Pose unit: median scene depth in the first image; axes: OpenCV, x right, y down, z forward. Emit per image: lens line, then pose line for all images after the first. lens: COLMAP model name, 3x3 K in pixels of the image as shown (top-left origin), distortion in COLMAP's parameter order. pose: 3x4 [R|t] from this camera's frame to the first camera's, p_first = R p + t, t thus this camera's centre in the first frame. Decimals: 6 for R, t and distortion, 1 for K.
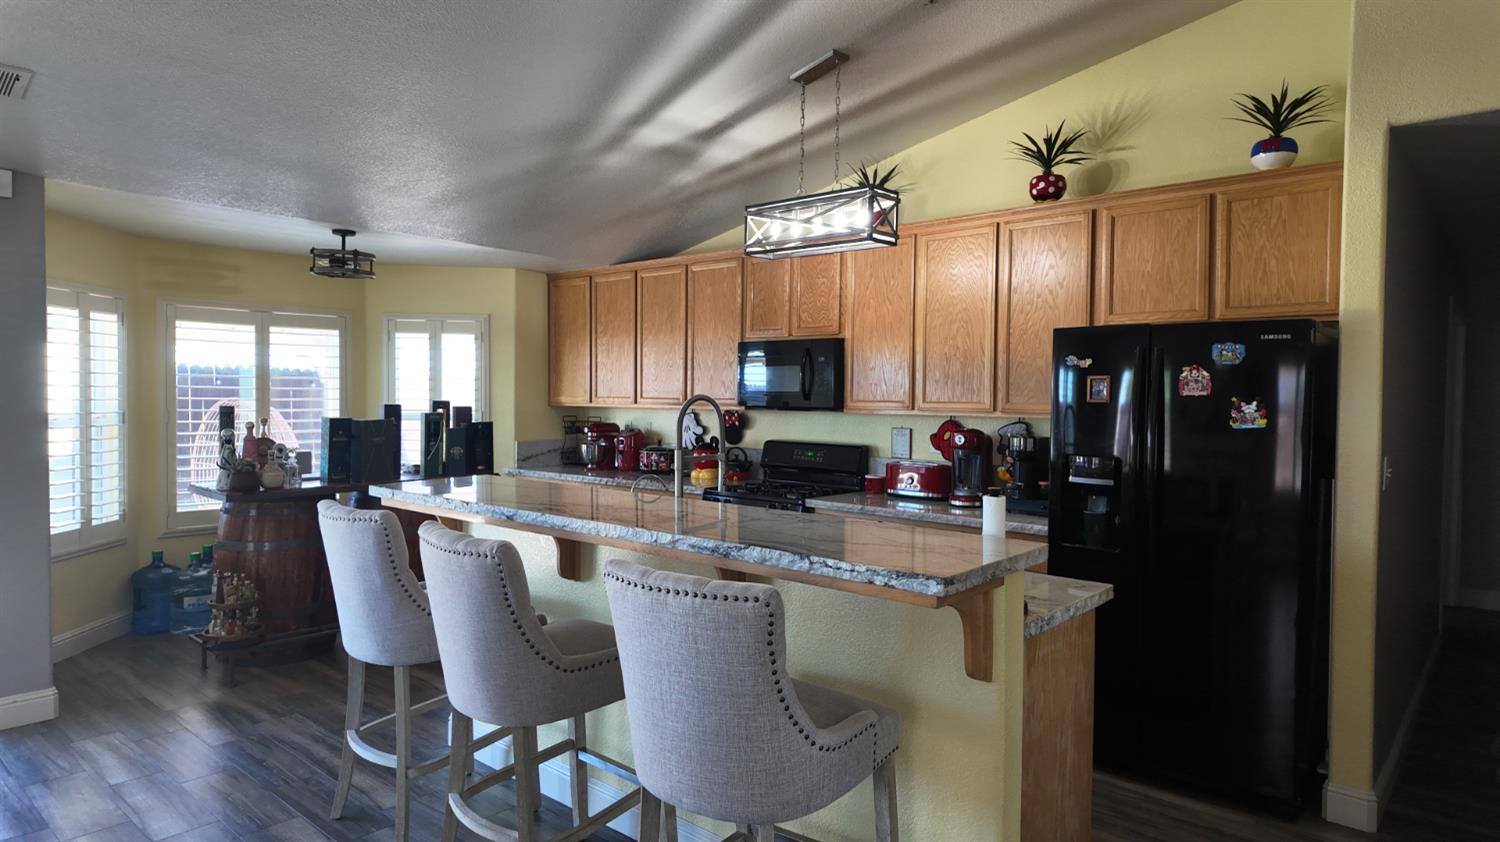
lens RADIAL K [[870.0, 0, 750.0], [0, 870.0, 421.0], [0, 0, 1]] dist [0.045536, -0.032567]
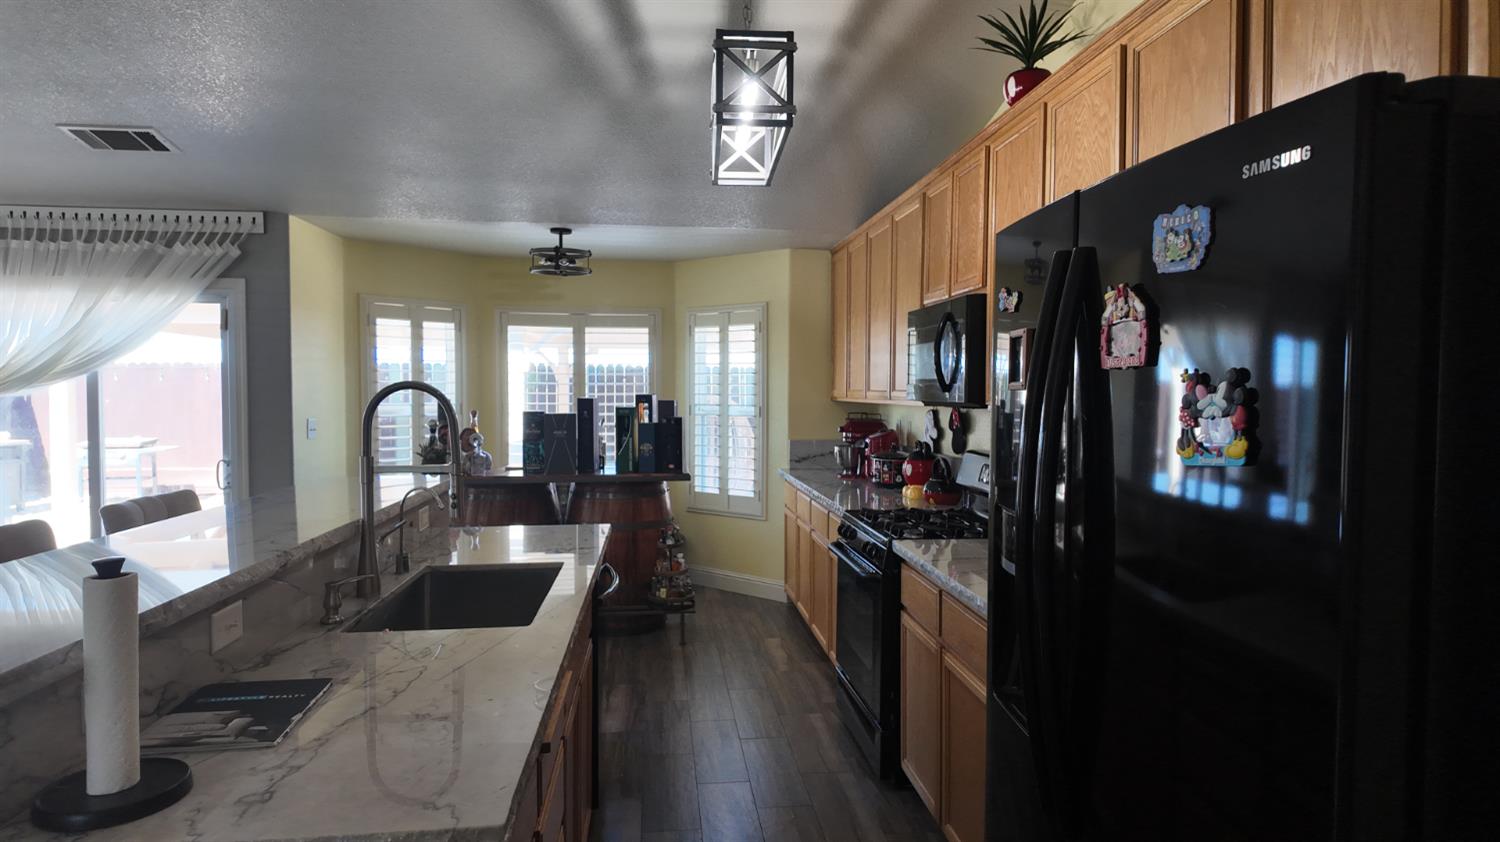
lens RADIAL K [[870.0, 0, 750.0], [0, 870.0, 421.0], [0, 0, 1]] dist [0.045536, -0.032567]
pose [[0.752520, 0.017939, -0.658325, 0.376174], [-0.015890, 0.999833, 0.009081, -0.005193], [0.658378, 0.003627, 0.752679, 0.377429]]
